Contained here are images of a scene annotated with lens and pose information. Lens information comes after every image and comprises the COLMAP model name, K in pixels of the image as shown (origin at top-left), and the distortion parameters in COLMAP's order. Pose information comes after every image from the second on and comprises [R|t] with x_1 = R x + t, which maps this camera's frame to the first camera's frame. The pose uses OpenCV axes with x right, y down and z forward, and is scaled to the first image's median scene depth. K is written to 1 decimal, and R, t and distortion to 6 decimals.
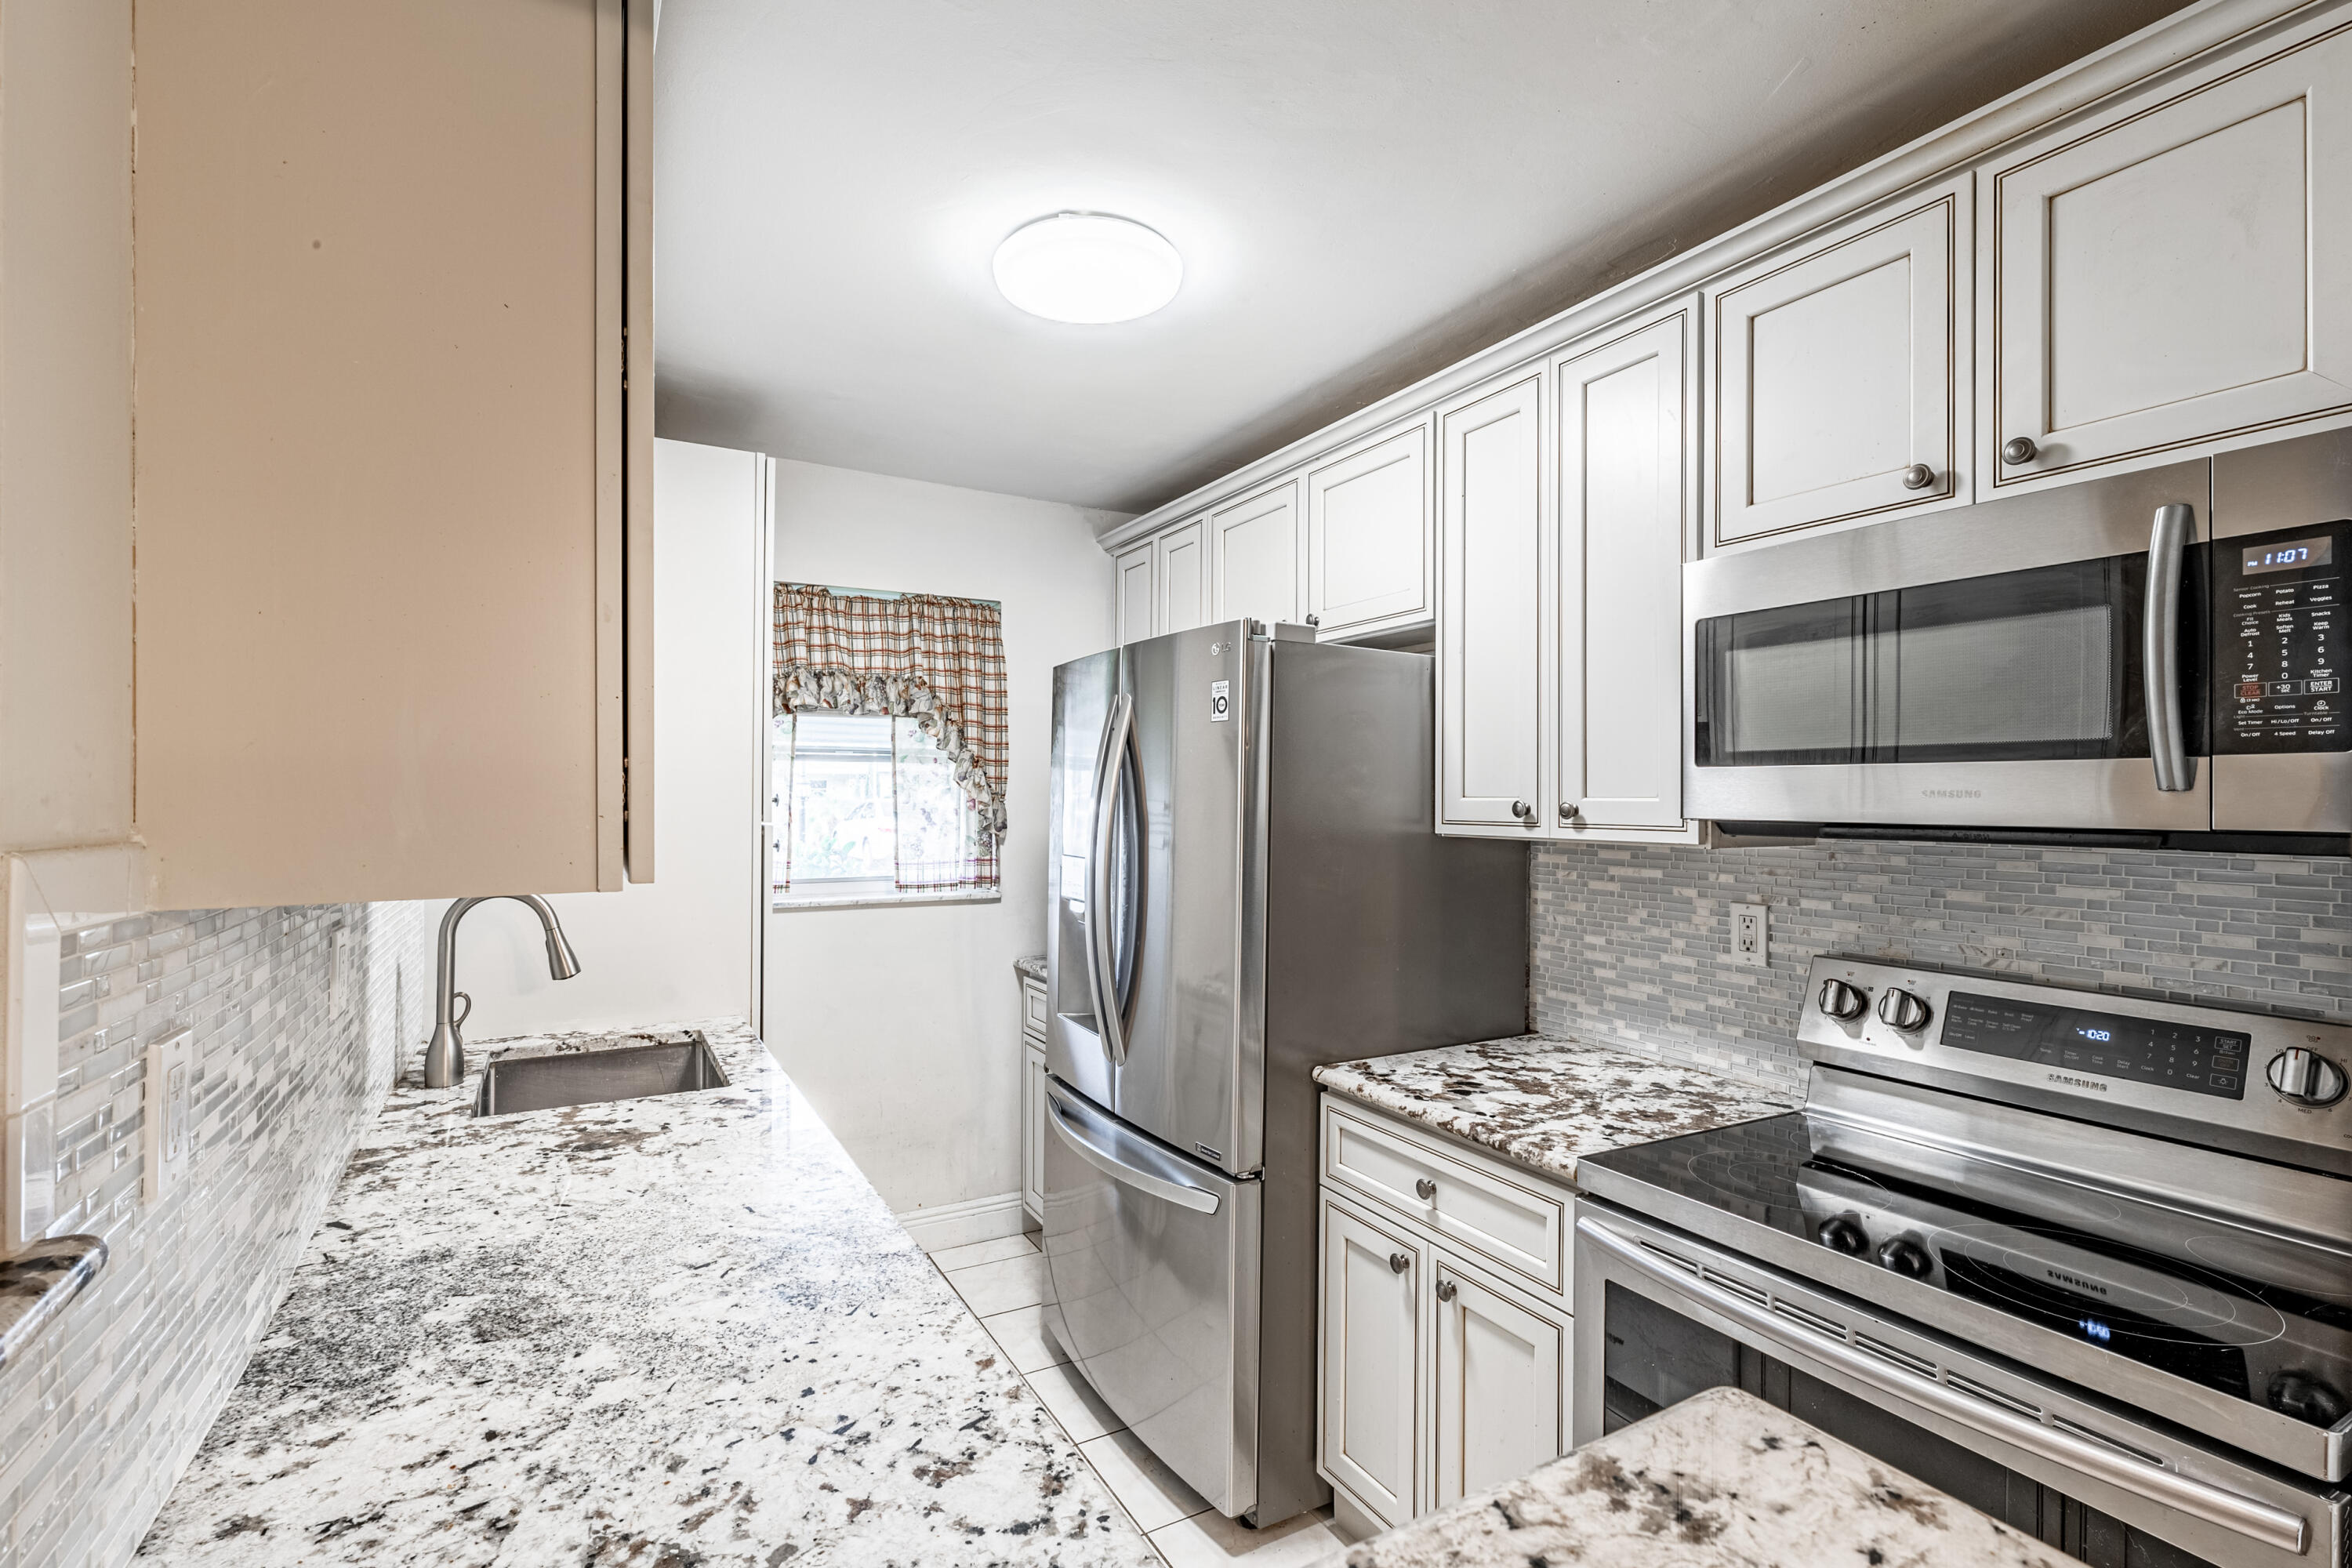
lens RADIAL K [[1037.2, 0, 1155.9], [0, 1037.2, 794.3], [0, 0, 1]] dist [0.003013, -0.000612]
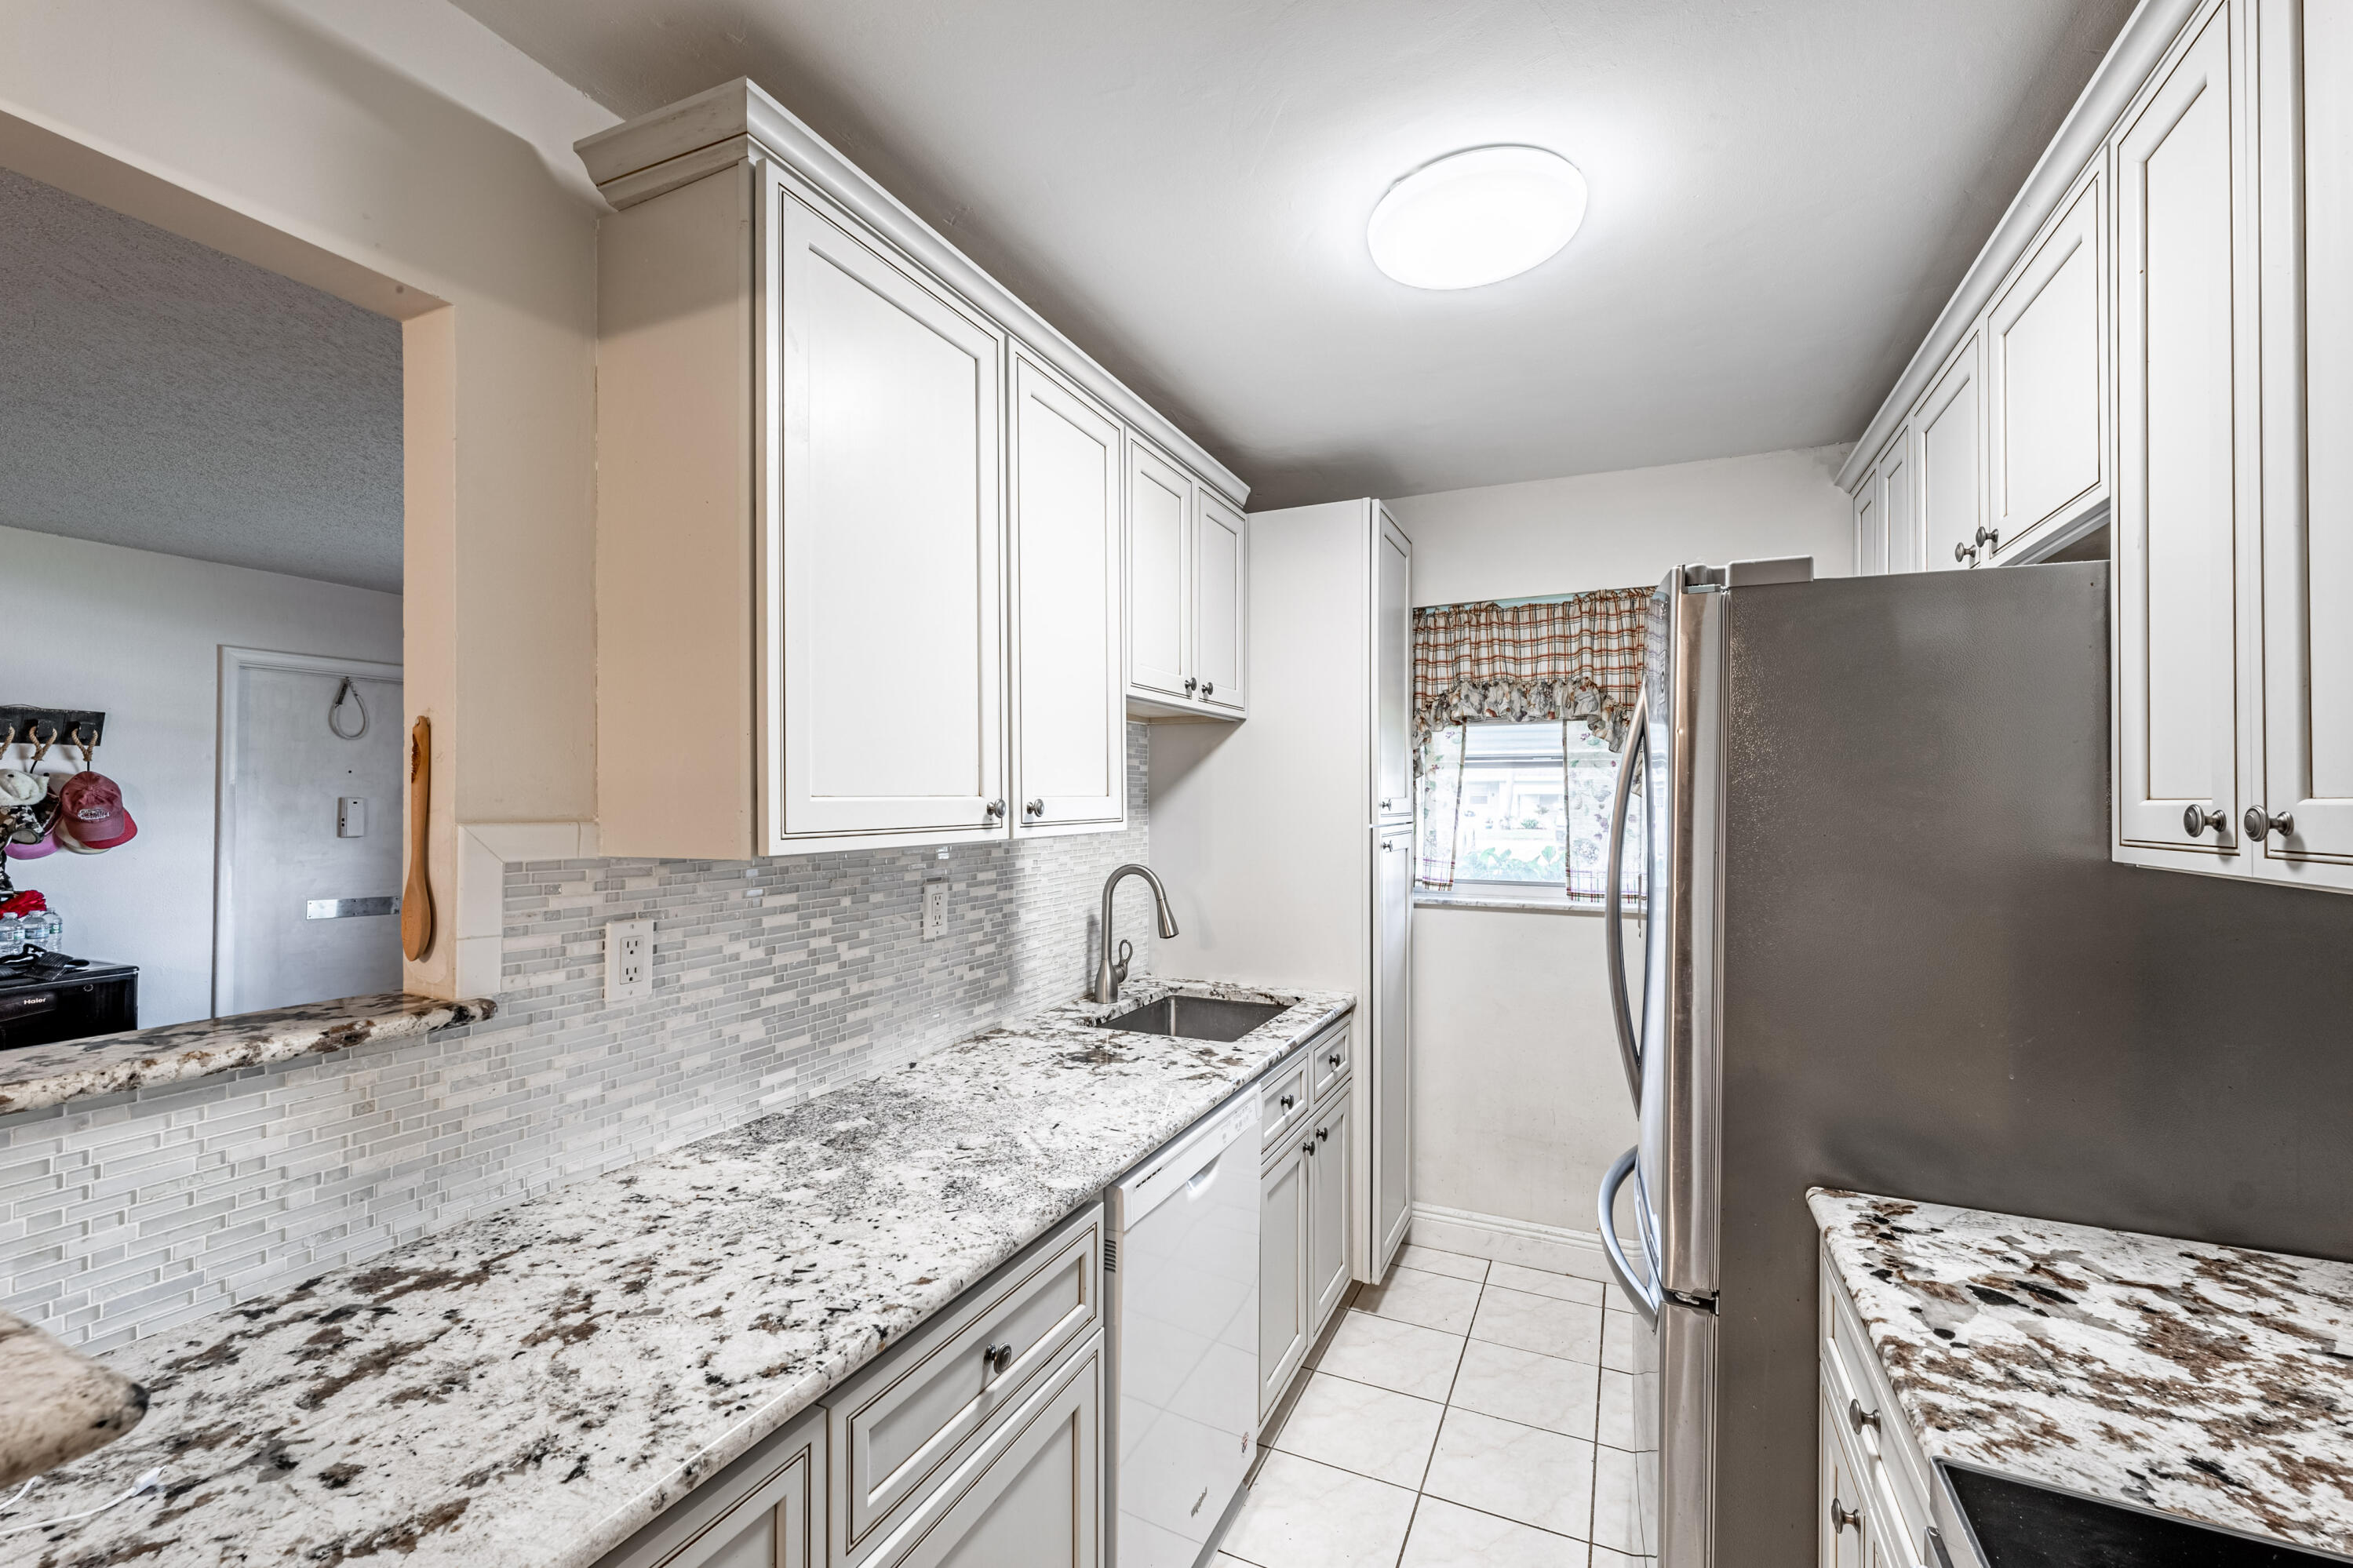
lens RADIAL K [[959.1, 0, 1199.6], [0, 959.1, 796.0], [0, 0, 1]] dist [0.001025, -0.000173]
pose [[0.600975, -0.007293, -0.799235, 0.477647], [0.002192, 0.999970, -0.007476, 0.004461], [0.799265, 0.002741, 0.600972, 0.318396]]
